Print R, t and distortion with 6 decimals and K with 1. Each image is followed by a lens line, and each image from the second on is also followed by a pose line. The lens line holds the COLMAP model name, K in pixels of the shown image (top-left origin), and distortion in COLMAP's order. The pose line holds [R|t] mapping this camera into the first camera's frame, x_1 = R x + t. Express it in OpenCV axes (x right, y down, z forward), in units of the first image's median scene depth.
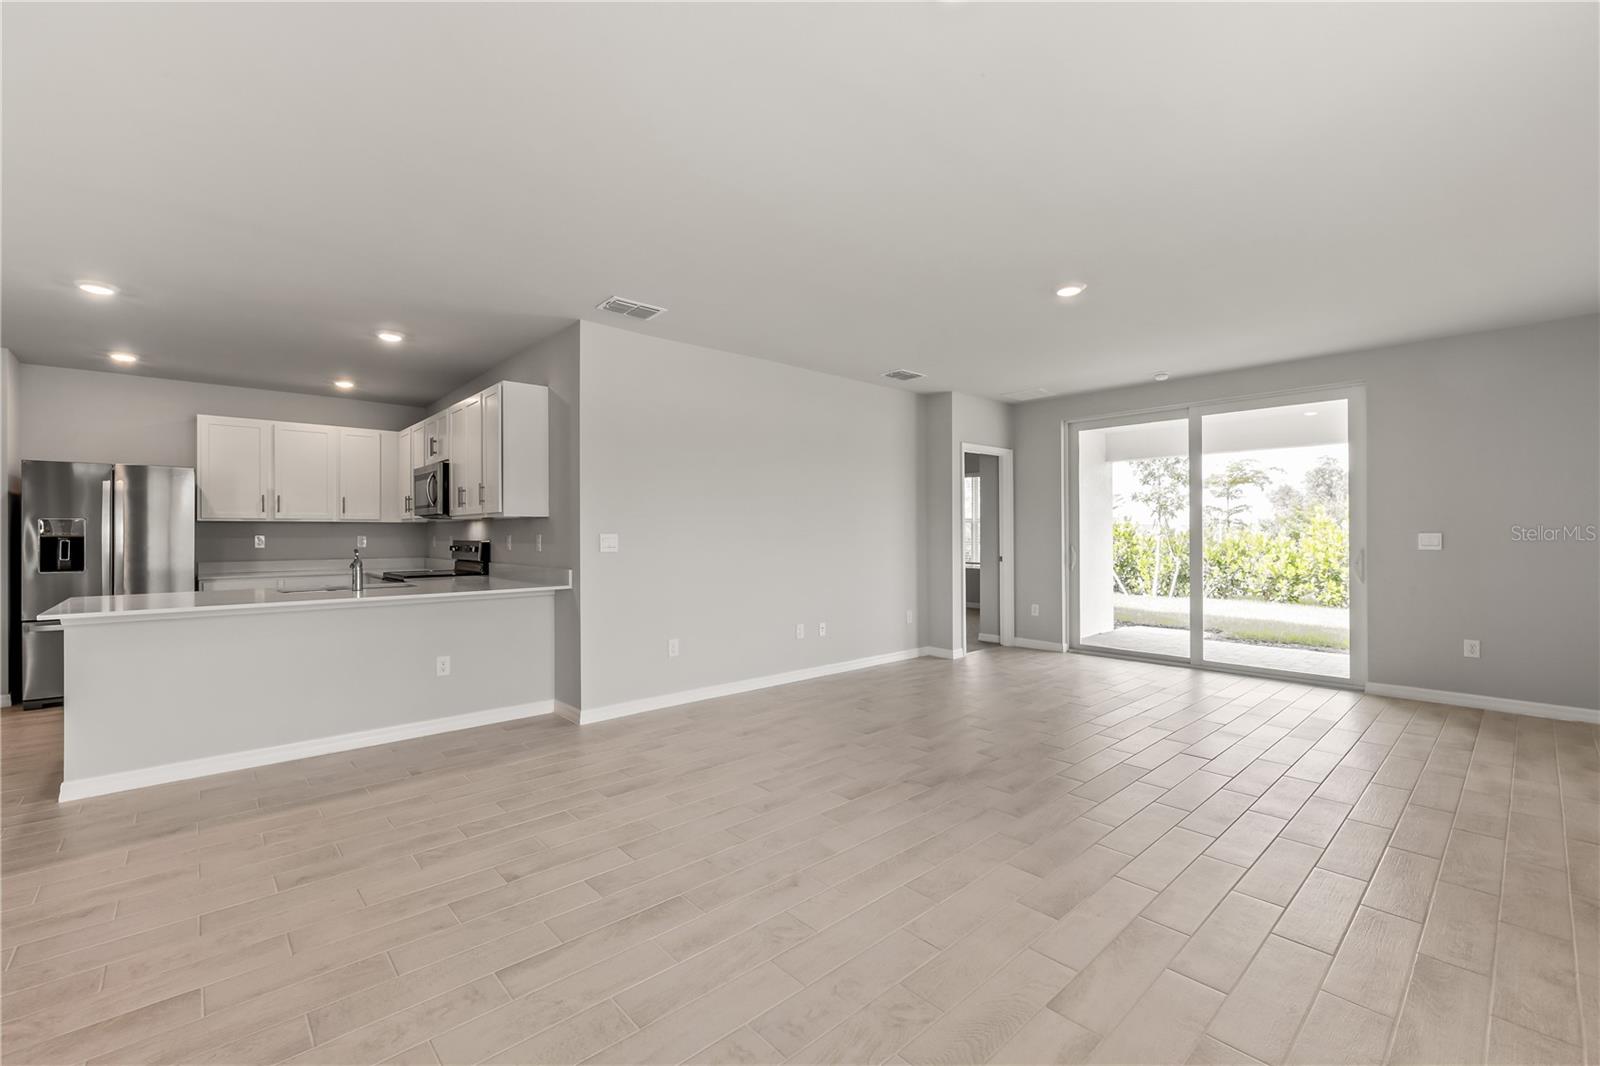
lens RADIAL K [[673.9, 0, 803.7], [0, 673.9, 531.3], [0, 0, 1]] dist [-0.002930, -0.000155]
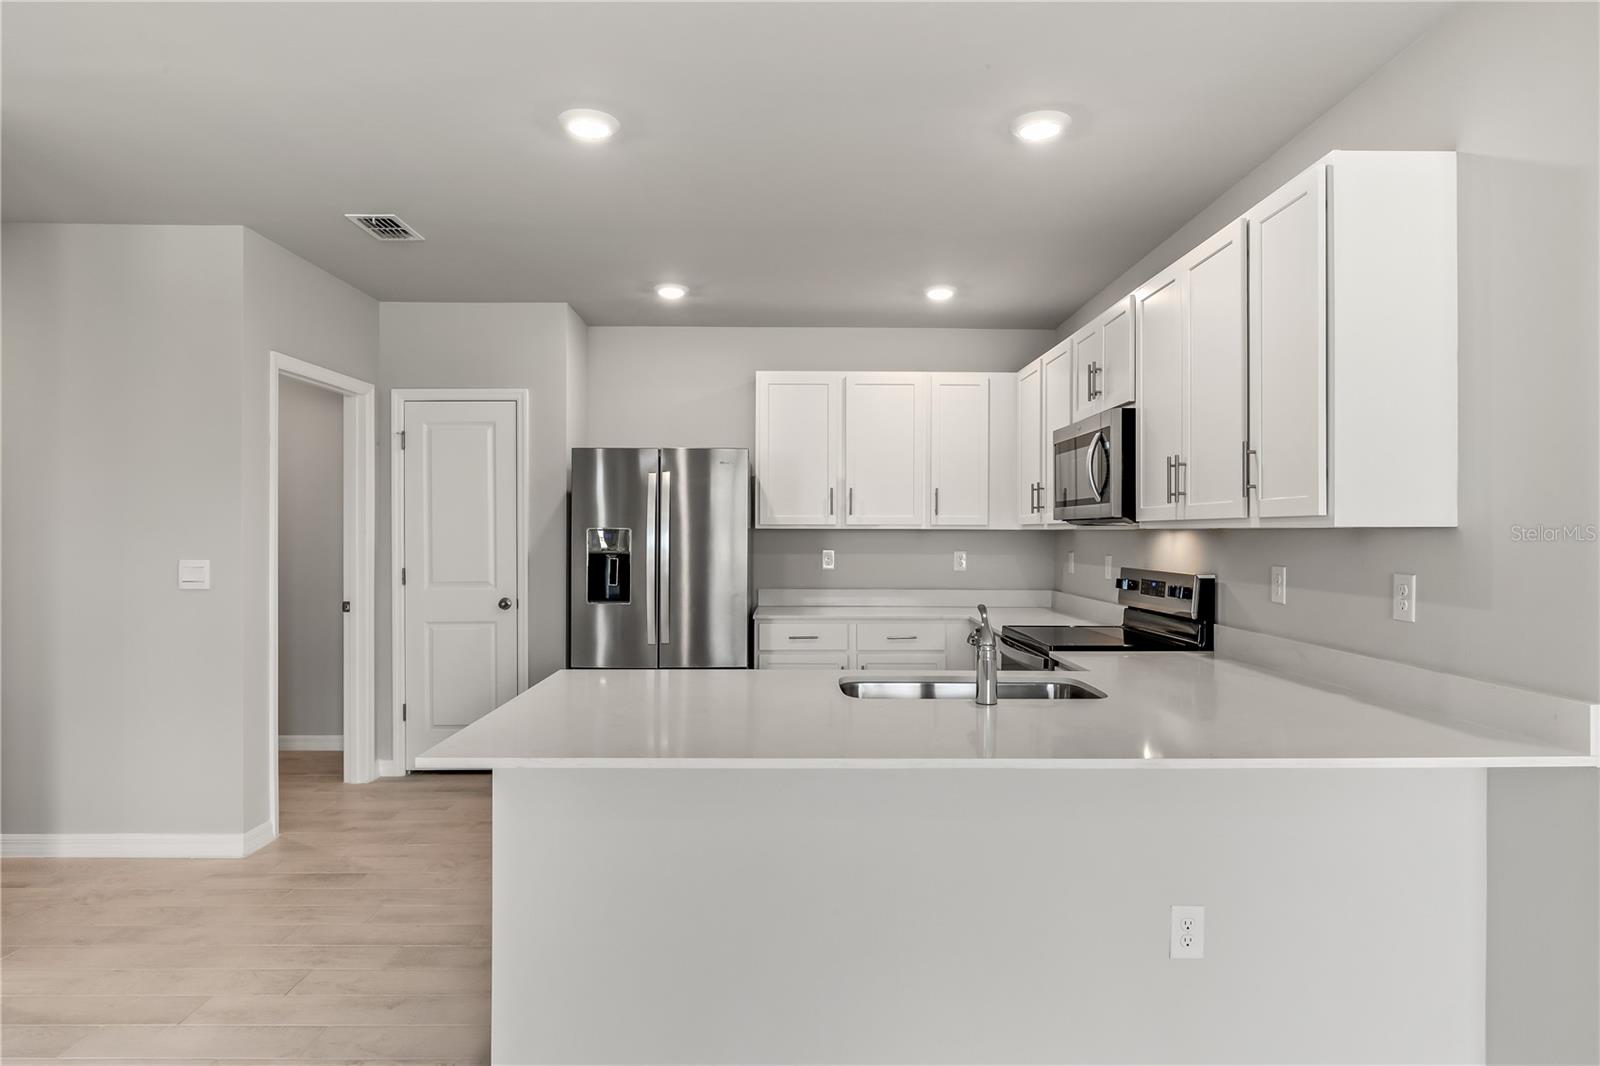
lens RADIAL K [[904.0, 0, 796.3], [0, 904.0, 528.8], [0, 0, 1]] dist [-0.002000, 0.001030]
pose [[0.743934, 0.002962, -0.668247, -0.272873], [-0.004205, 0.999991, -0.000249, -0.016175], [0.668240, 0.002995, 0.743940, 0.363153]]
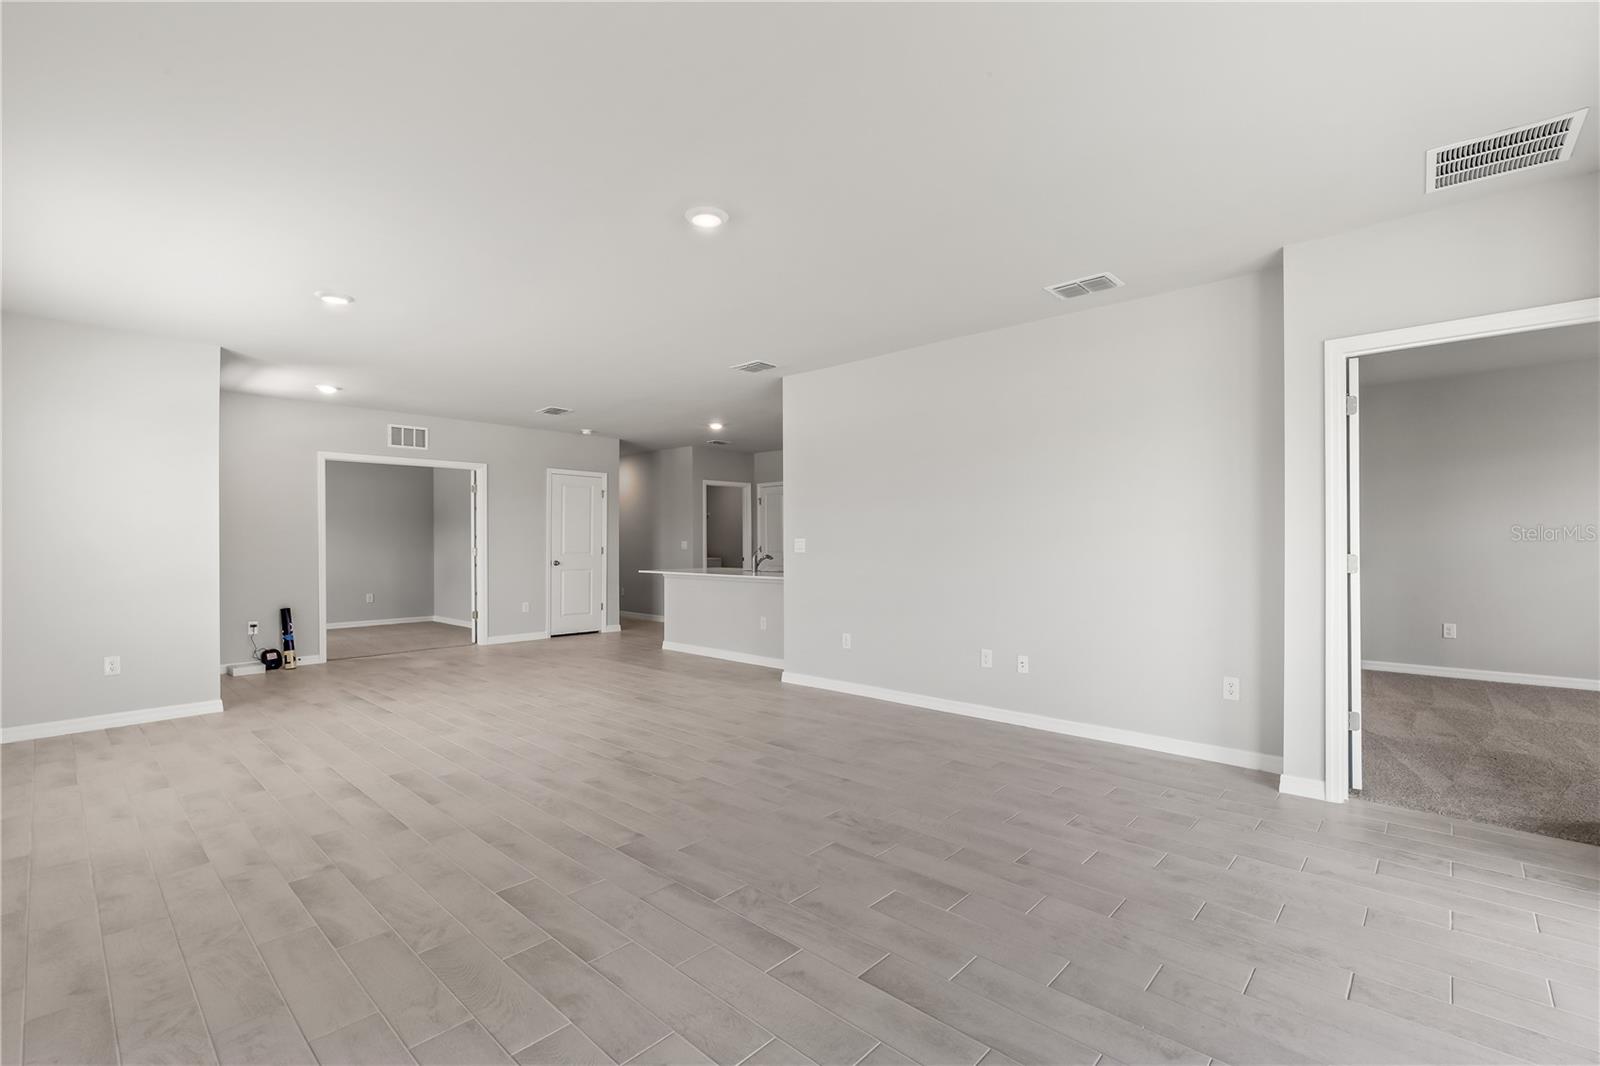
lens RADIAL K [[706.1, 0, 794.3], [0, 706.1, 540.2], [0, 0, 1]] dist [-0.003854, -0.000561]
pose [[0.074970, 0.002344, -0.997183, 0.827292], [0.006737, 0.999973, 0.002857, 0.002736], [0.997163, -0.006933, 0.074952, 0.713196]]
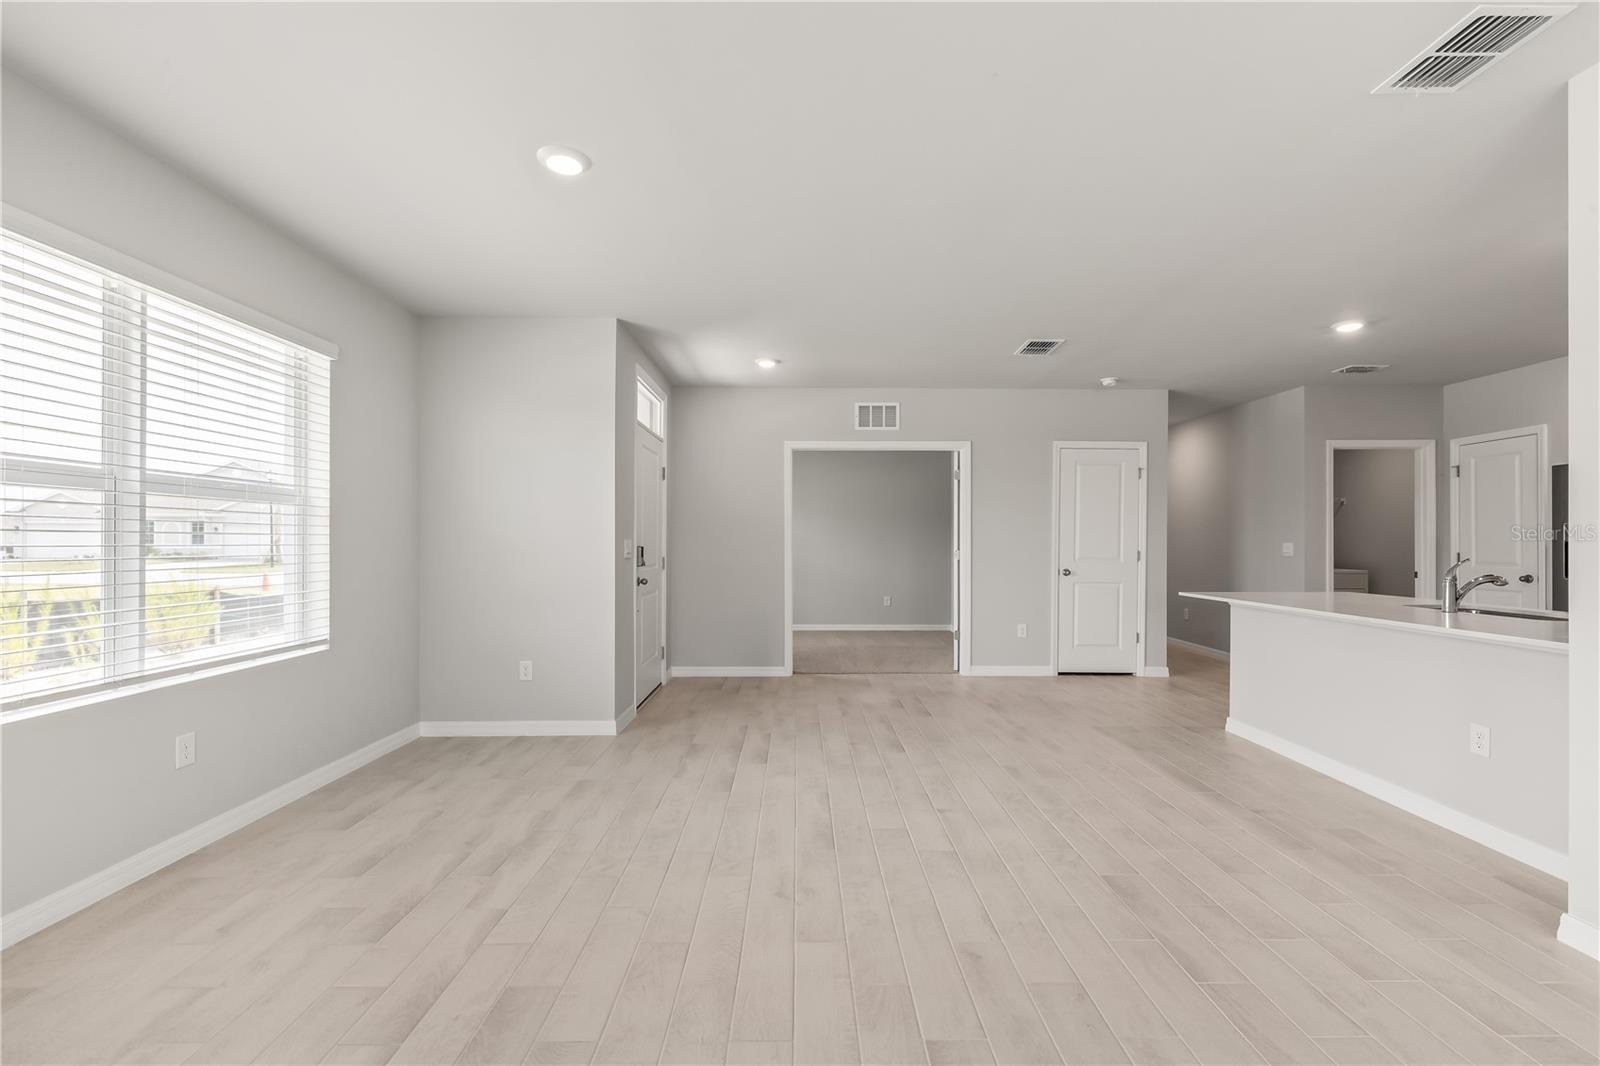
lens RADIAL K [[673.9, 0, 805.1], [0, 673.9, 541.0], [0, 0, 1]] dist [-0.002930, -0.000155]
pose [[-0.669870, 0.001873, -0.742476, 0.291346], [0.002988, 0.999996, -0.000174, 0.003379], [0.742472, -0.002335, -0.669873, 0.713591]]
